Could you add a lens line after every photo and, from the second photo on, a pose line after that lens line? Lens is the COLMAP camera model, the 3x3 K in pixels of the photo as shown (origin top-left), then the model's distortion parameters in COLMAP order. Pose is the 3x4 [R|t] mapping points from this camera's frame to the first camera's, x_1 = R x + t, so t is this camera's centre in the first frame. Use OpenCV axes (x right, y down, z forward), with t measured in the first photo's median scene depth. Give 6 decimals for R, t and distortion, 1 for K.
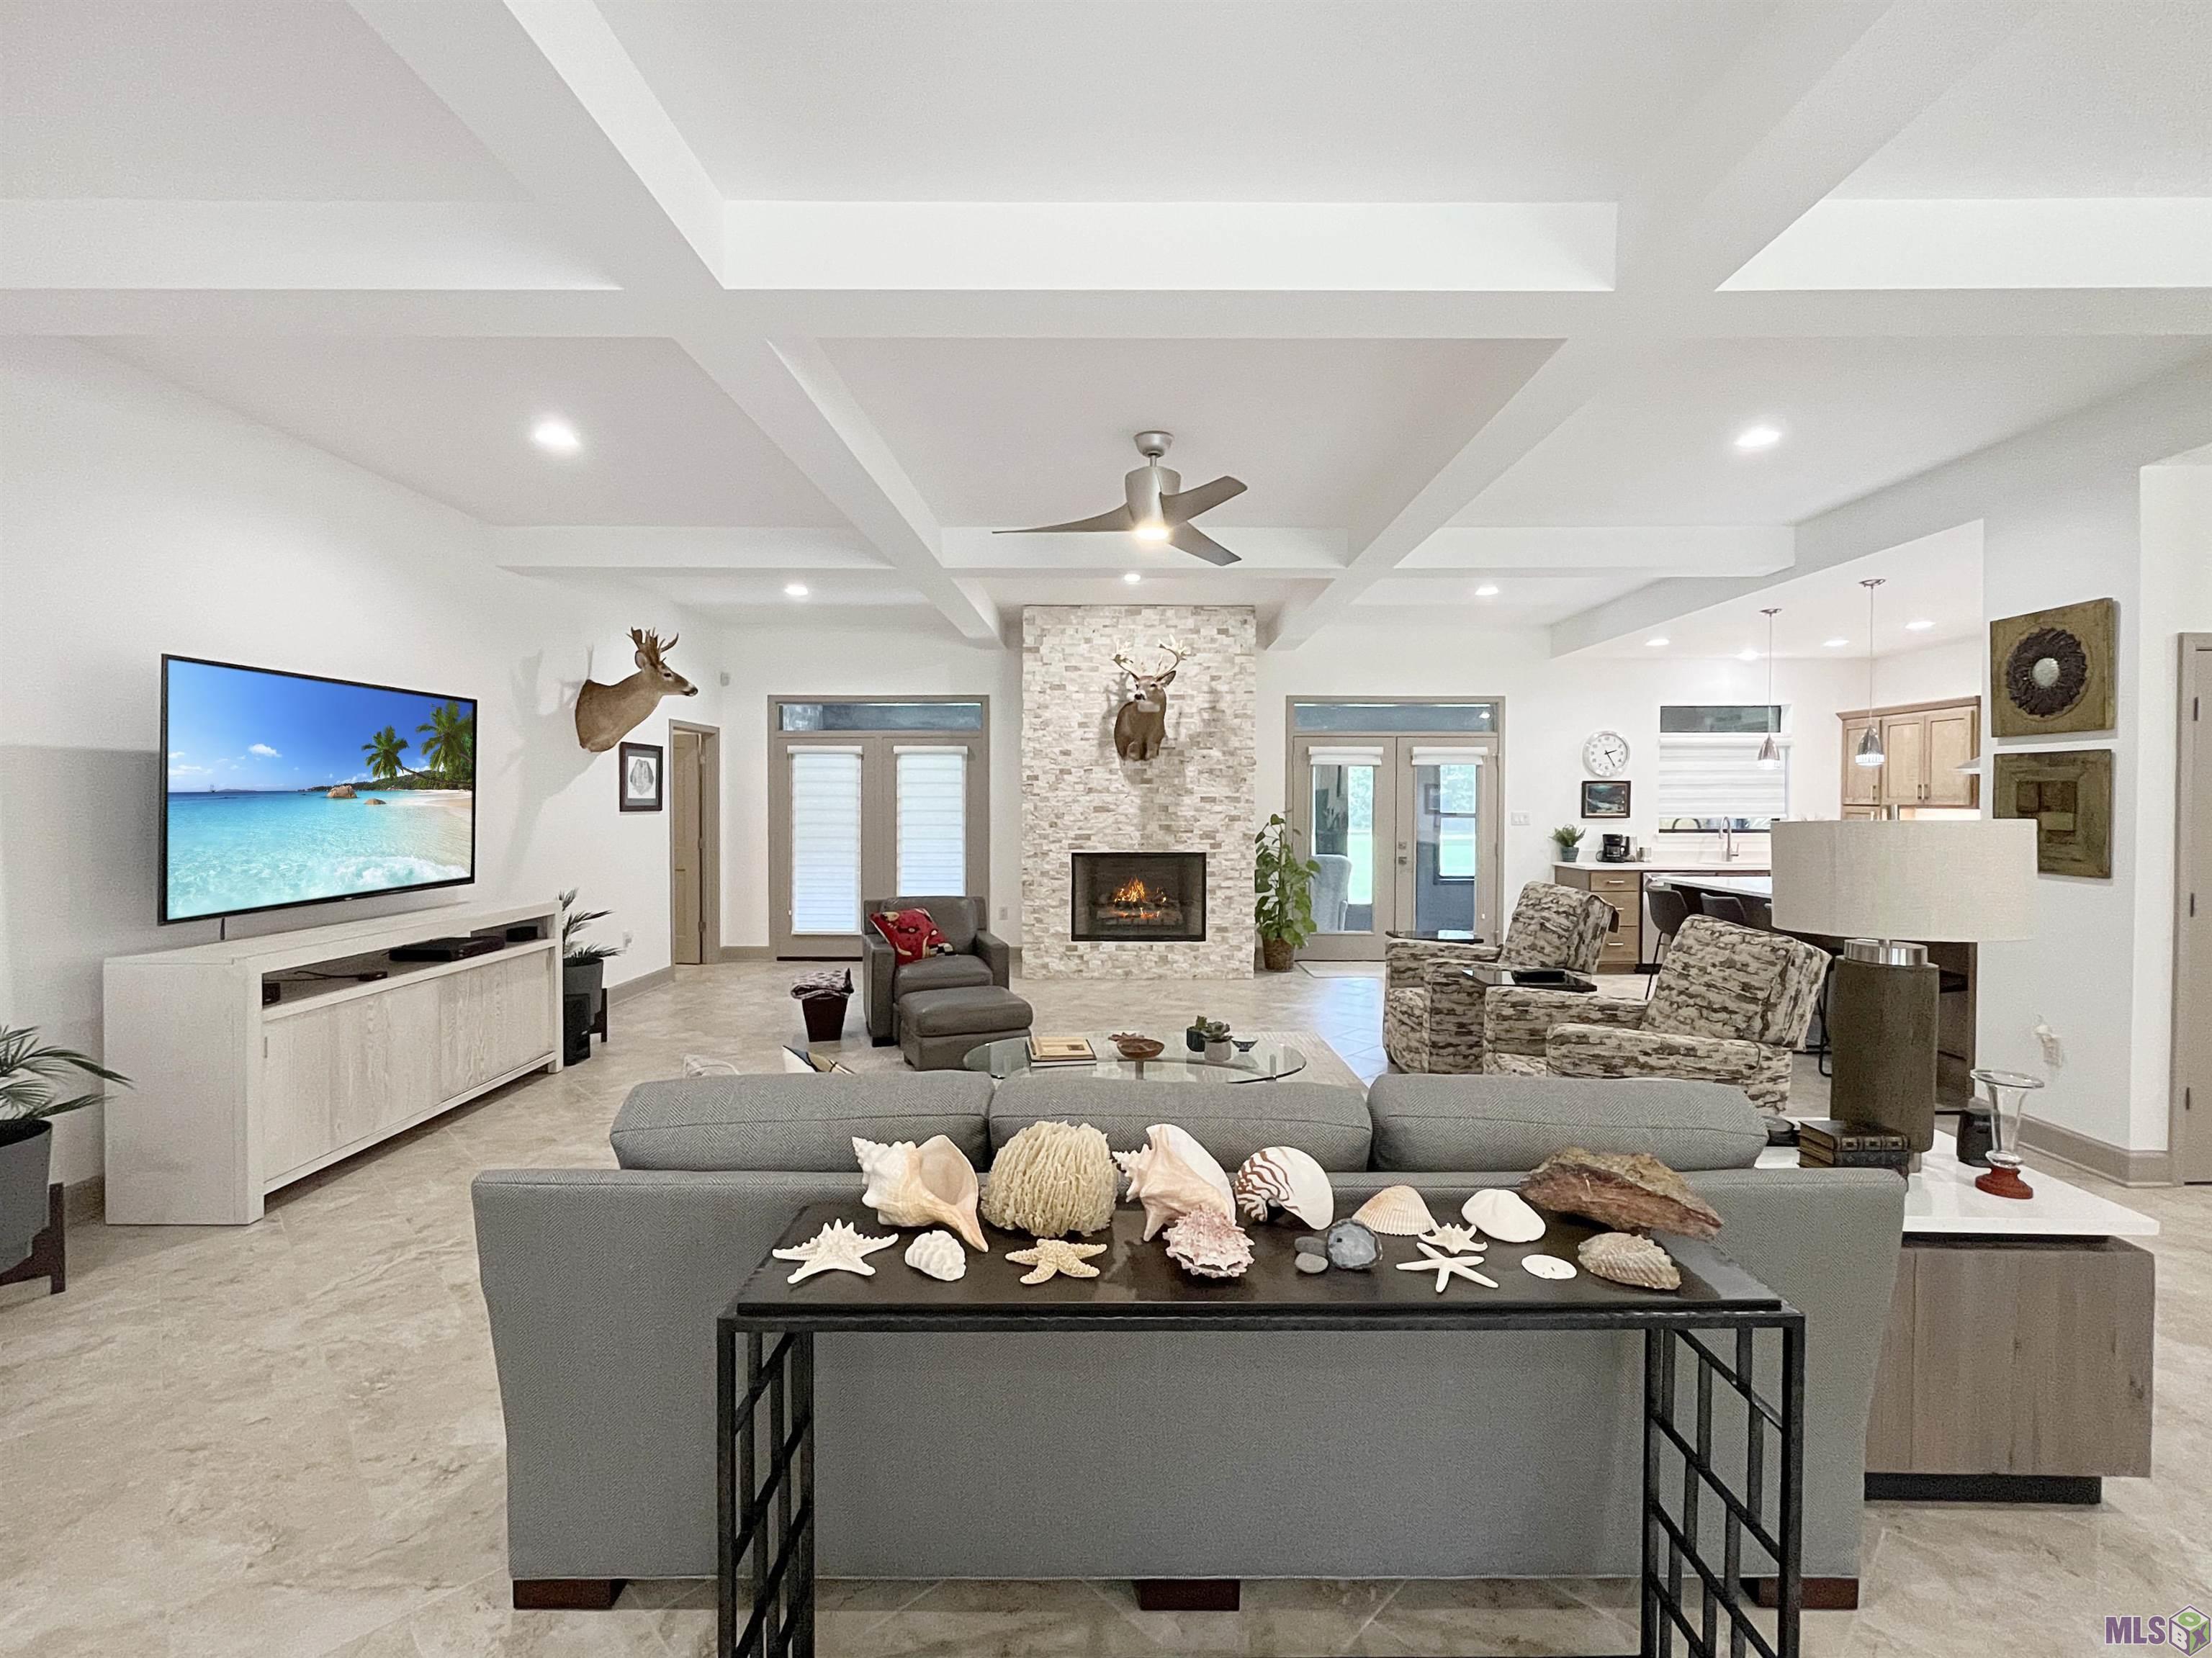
lens RADIAL K [[971.3, 0, 1103.9], [0, 971.3, 805.2], [0, 0, 1]] dist [-0.001390, -0.000465]
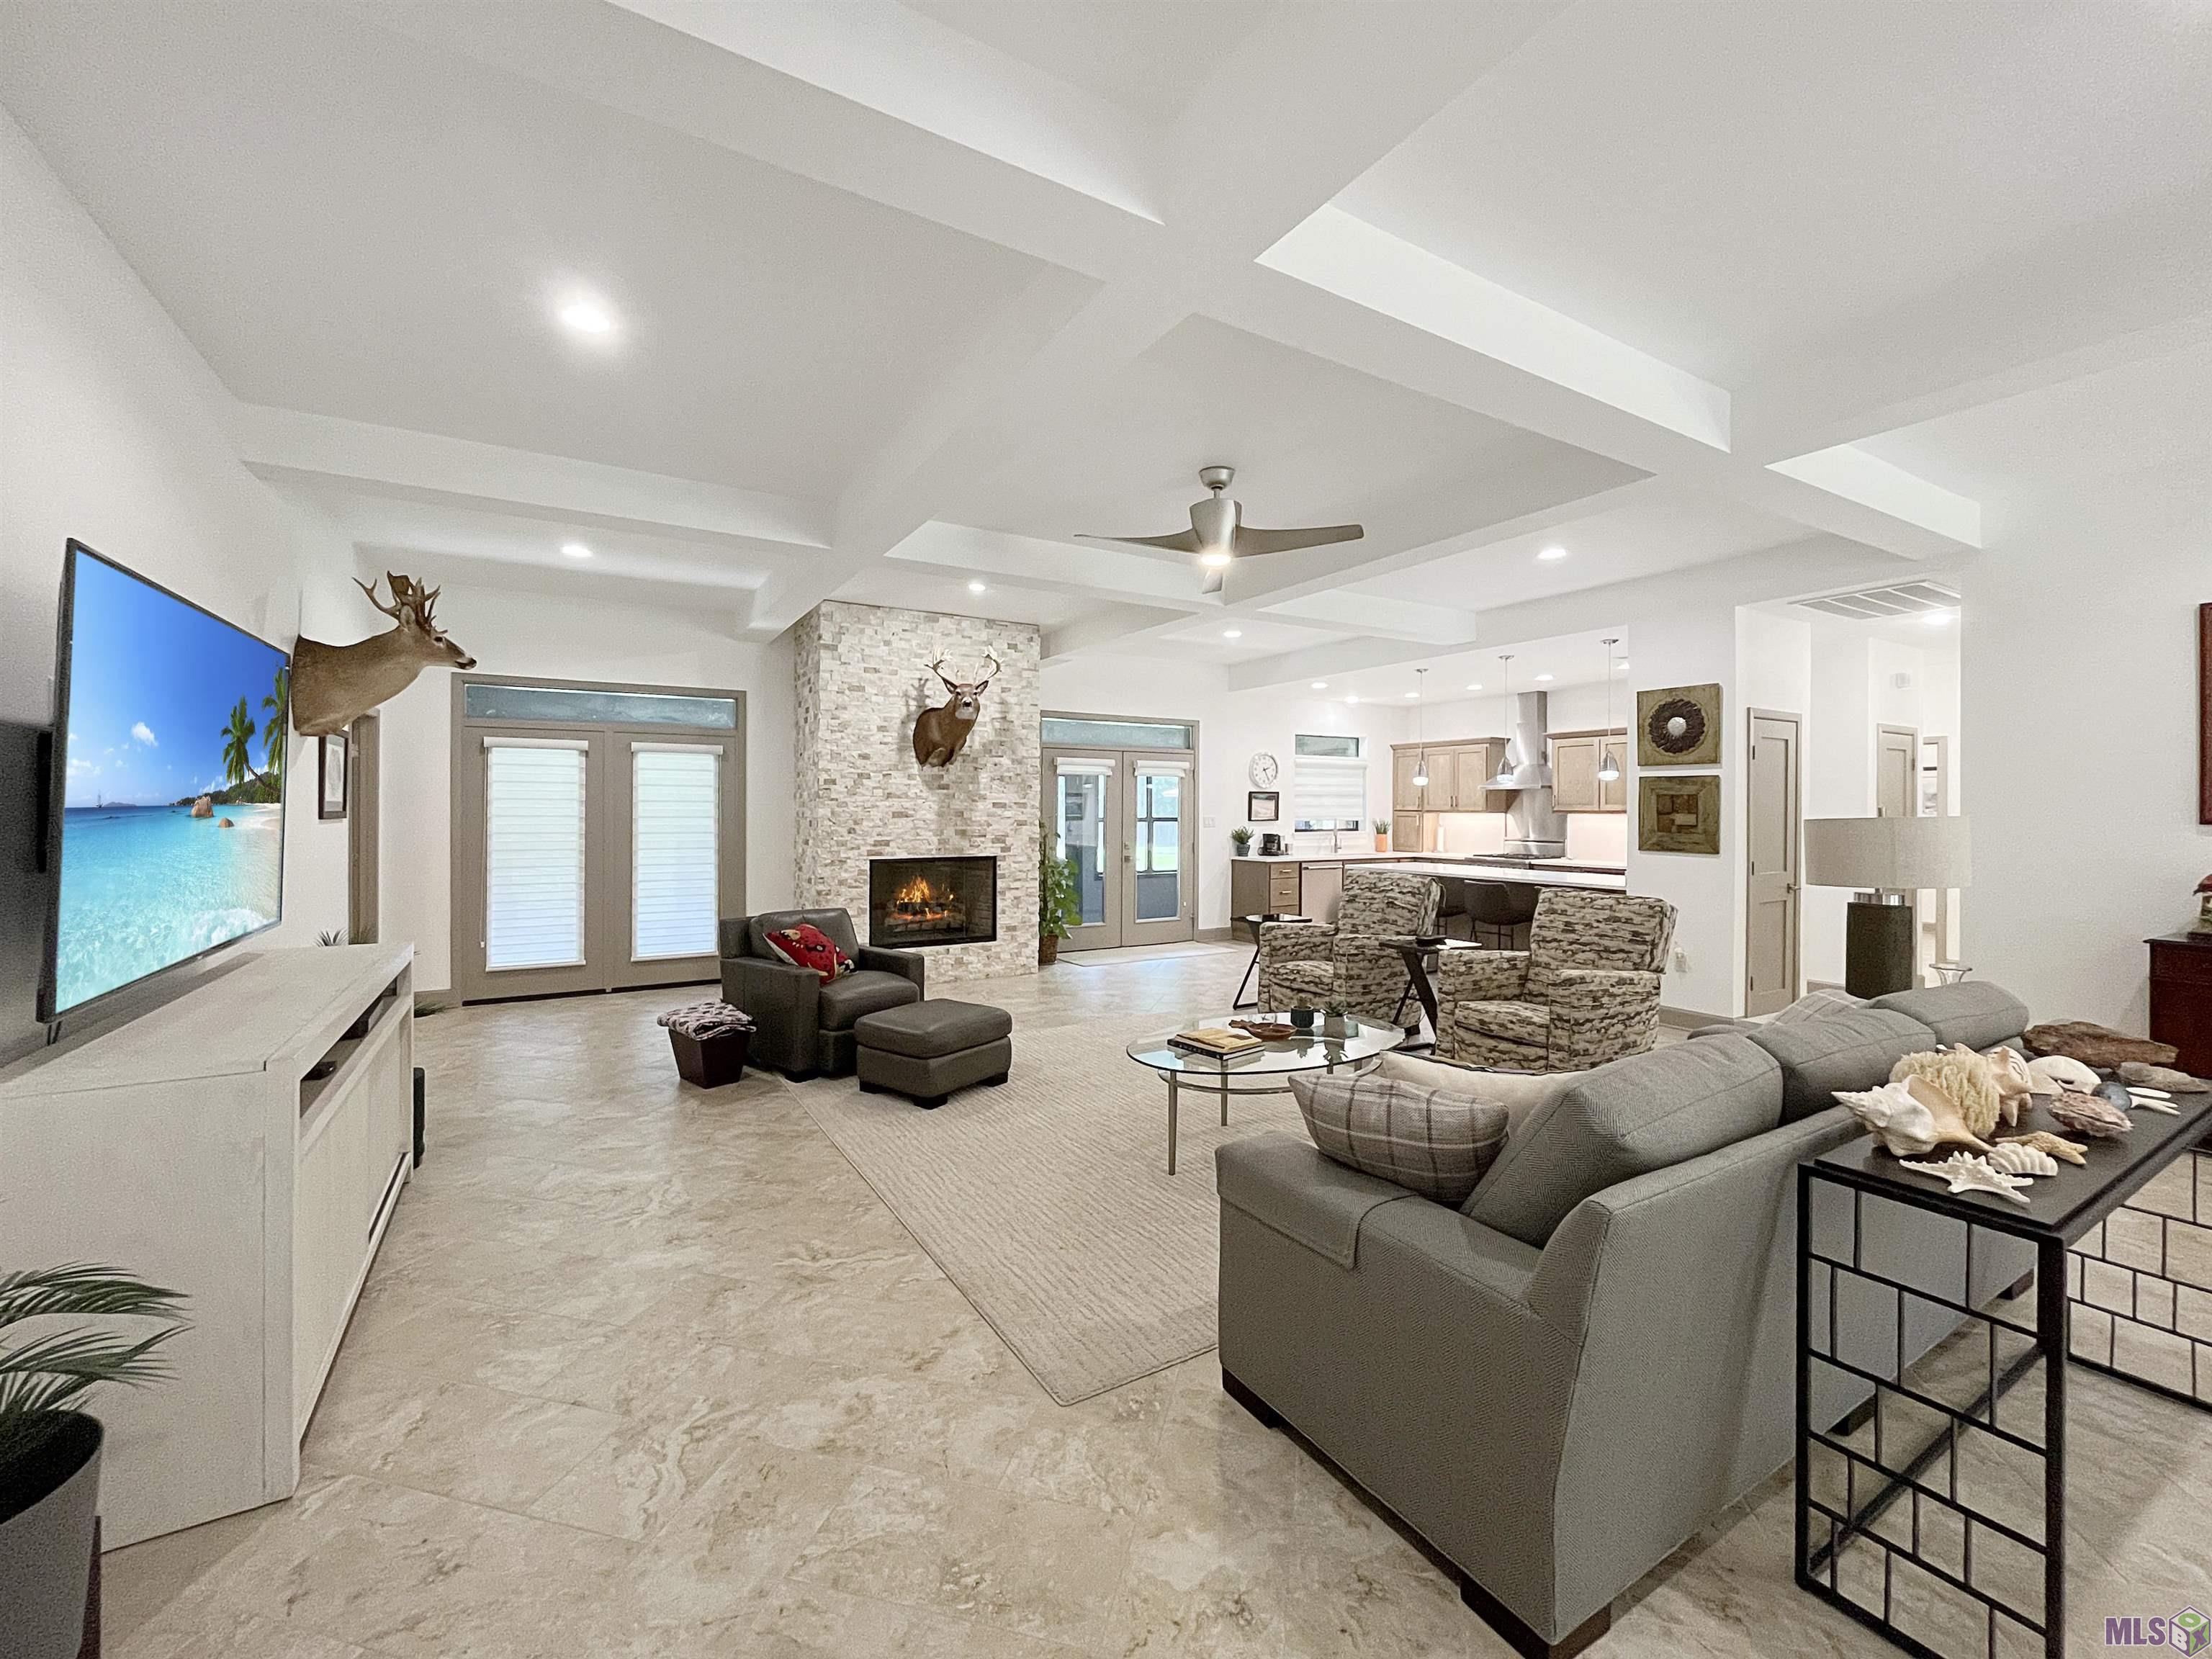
lens RADIAL K [[909.9, 0, 1100.0], [0, 909.9, 802.4], [0, 0, 1]] dist [-0.001824, 0.000139]
pose [[0.858079, 0.004396, 0.513500, -0.303756], [0.001138, 0.999945, -0.010461, 0.001518], [-0.513517, 0.009561, 0.858026, 0.101045]]
